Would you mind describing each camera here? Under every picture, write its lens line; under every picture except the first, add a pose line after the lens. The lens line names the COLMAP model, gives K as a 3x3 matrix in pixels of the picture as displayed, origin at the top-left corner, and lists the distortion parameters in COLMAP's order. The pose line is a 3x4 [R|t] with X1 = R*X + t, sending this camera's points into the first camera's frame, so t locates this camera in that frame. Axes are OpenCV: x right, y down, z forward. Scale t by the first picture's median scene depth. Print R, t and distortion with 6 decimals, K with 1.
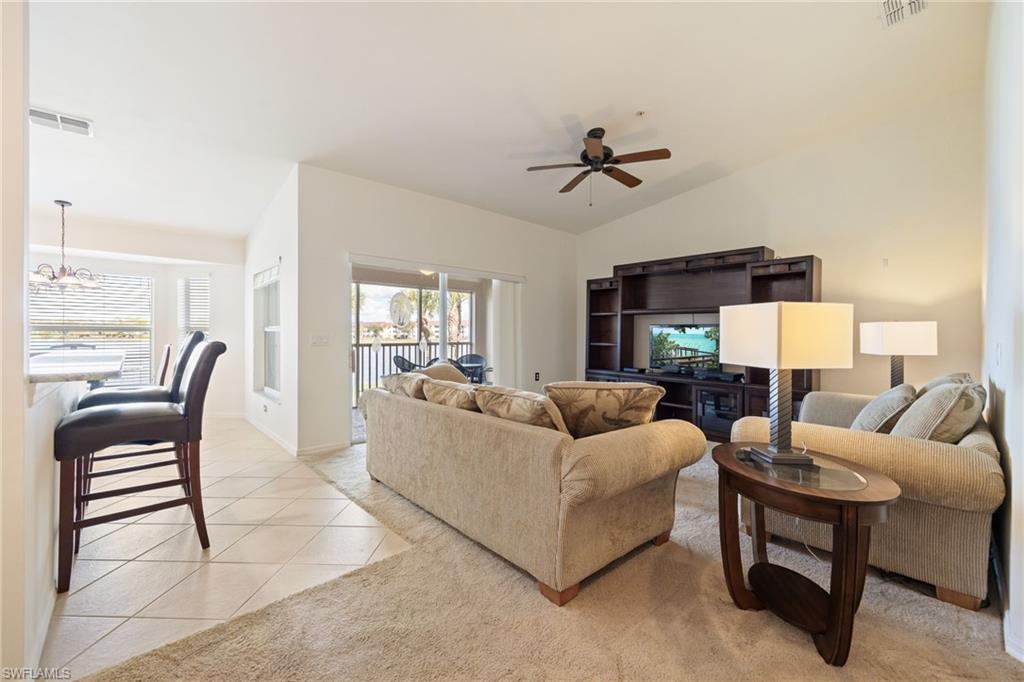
lens RADIAL K [[421.2, 0, 516.7], [0, 421.2, 336.2], [0, 0, 1]] dist [0.004860, -0.000258]
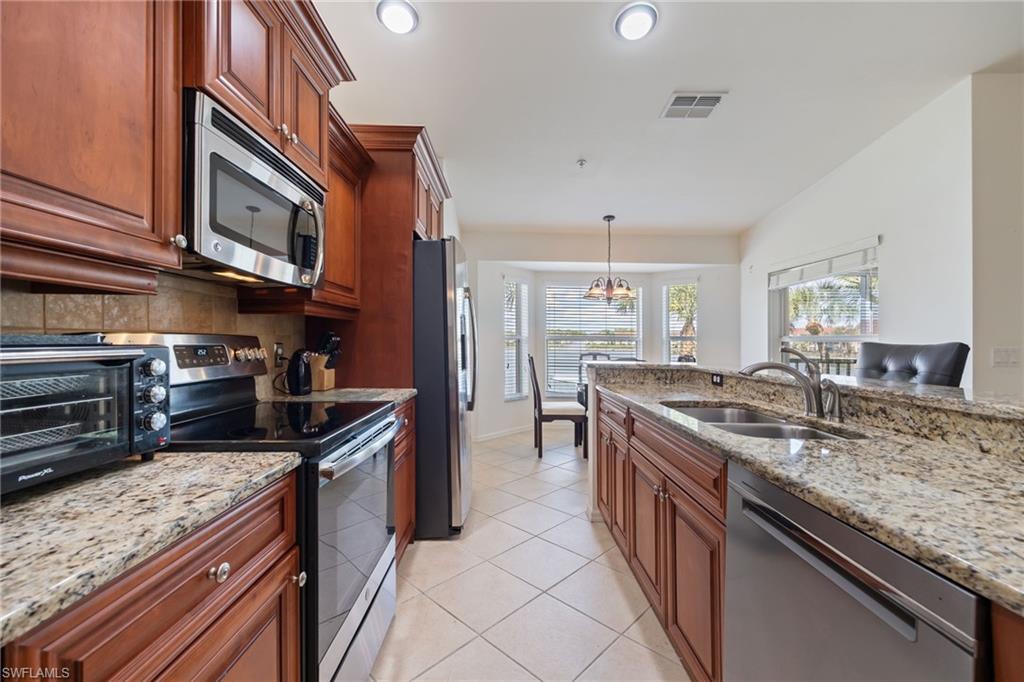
lens RADIAL K [[421.2, 0, 510.5], [0, 421.2, 334.1], [0, 0, 1]] dist [0.004860, -0.000258]
pose [[0.752400, -0.010371, -0.658624, -0.486607], [-0.008198, 0.999651, -0.025106, -0.001105], [0.658655, 0.024289, 0.752053, 0.059151]]
